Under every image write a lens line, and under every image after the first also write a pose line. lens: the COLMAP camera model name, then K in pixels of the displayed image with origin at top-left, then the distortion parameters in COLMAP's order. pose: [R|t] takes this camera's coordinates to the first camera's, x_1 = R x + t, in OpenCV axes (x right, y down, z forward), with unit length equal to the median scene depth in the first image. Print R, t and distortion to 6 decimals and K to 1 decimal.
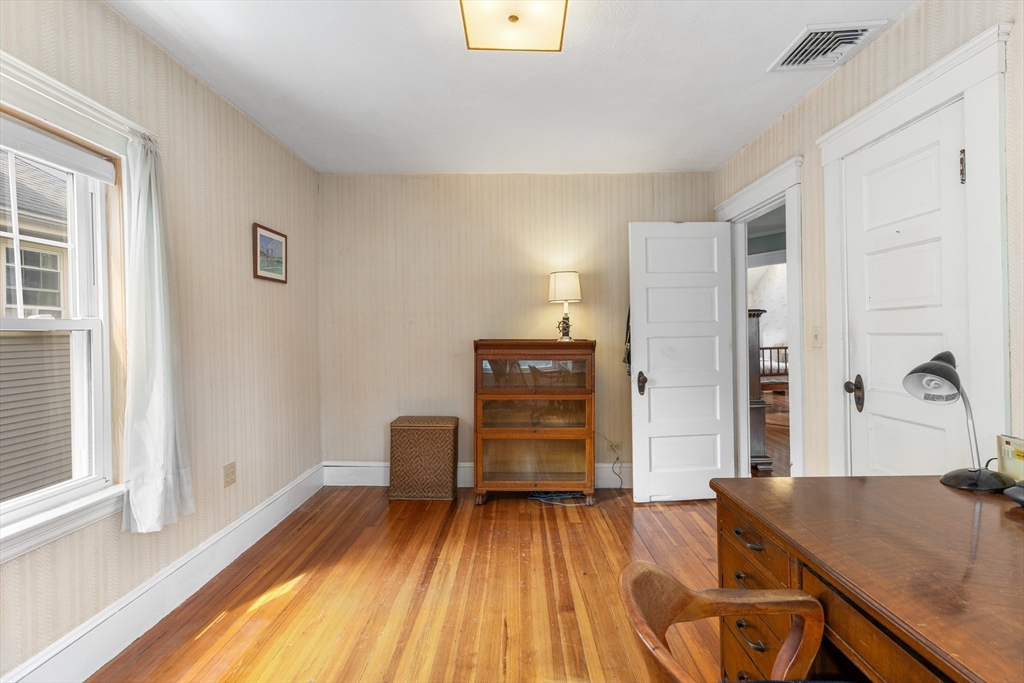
lens RADIAL K [[455.8, 0, 512.6], [0, 455.8, 340.7], [0, 0, 1]] dist [0.003610, 0.000327]
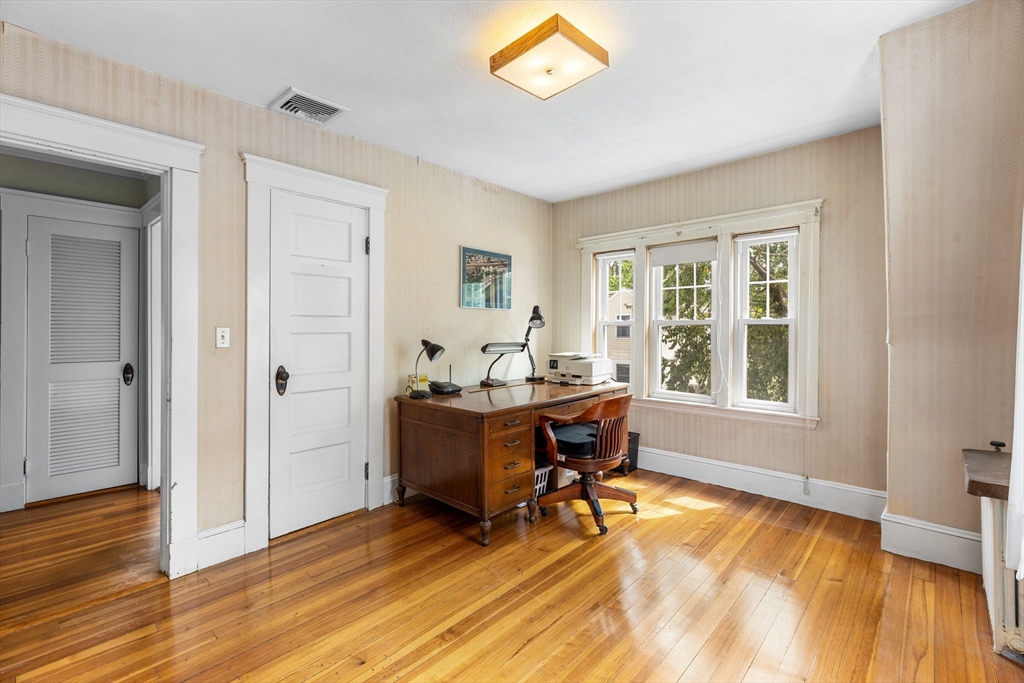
lens RADIAL K [[455.8, 0, 510.9], [0, 455.8, 332.7], [0, 0, 1]] dist [0.003610, 0.000327]
pose [[-0.736266, 0.015510, 0.676515, -0.634187], [0.024091, 0.999704, 0.003299, -0.007133], [-0.676264, 0.018727, -0.736422, 1.691548]]
